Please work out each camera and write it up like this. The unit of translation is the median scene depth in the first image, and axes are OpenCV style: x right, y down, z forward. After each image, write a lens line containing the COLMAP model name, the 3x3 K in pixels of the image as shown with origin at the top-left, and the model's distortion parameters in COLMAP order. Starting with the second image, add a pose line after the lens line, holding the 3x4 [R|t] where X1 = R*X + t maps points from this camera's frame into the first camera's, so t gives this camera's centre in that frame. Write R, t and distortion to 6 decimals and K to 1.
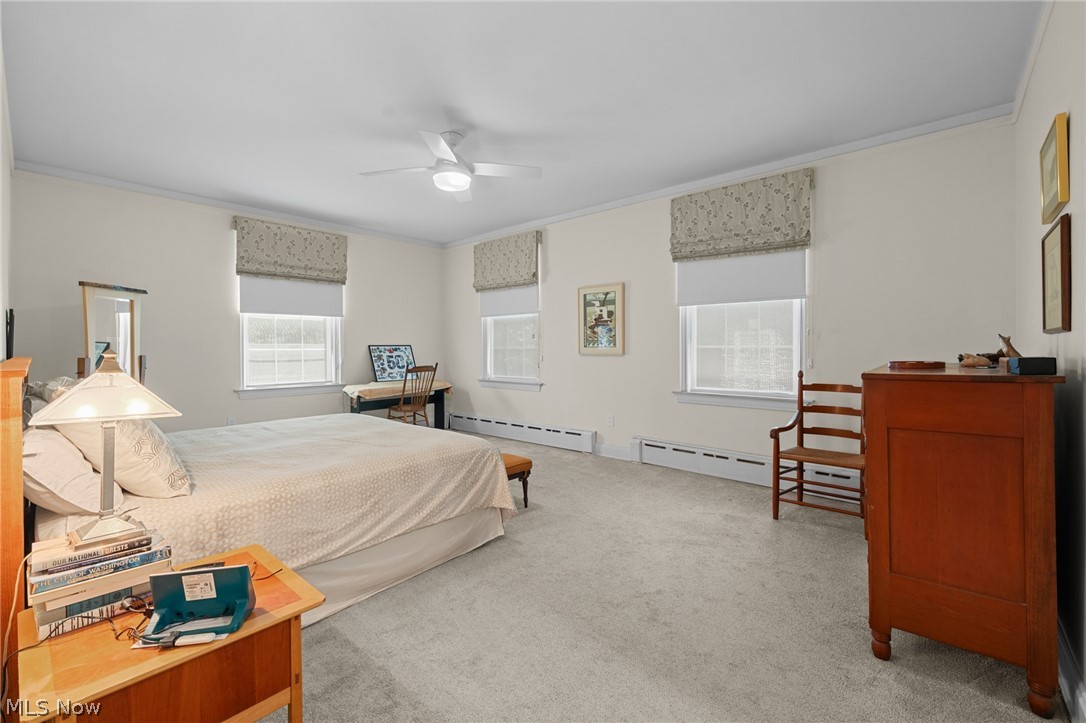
lens RADIAL K [[449.5, 0, 543.5], [0, 449.5, 351.8], [0, 0, 1]] dist [-0.007211, 0.000663]
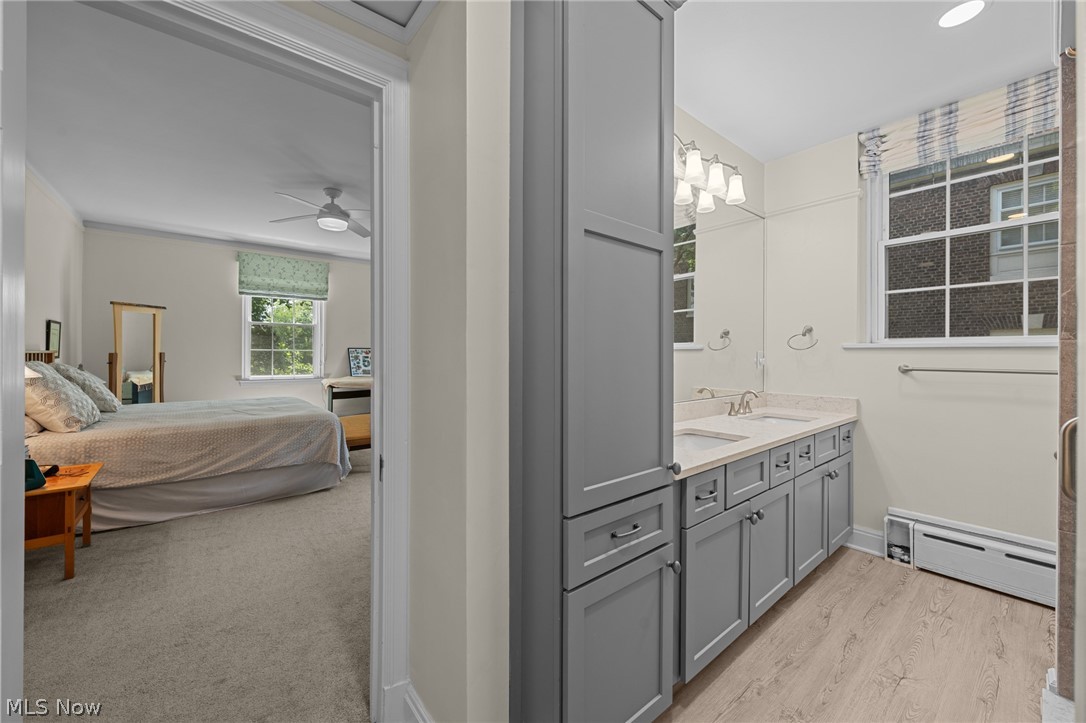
lens RADIAL K [[416.0, 0, 546.0], [0, 416.0, 358.6], [0, 0, 1]] dist [0.002077, 0.000430]
pose [[0.984331, 0.013265, -0.175832, 0.565059], [-0.013383, 0.999910, 0.000515, 0.012025], [0.175823, 0.001846, 0.984420, -0.102911]]
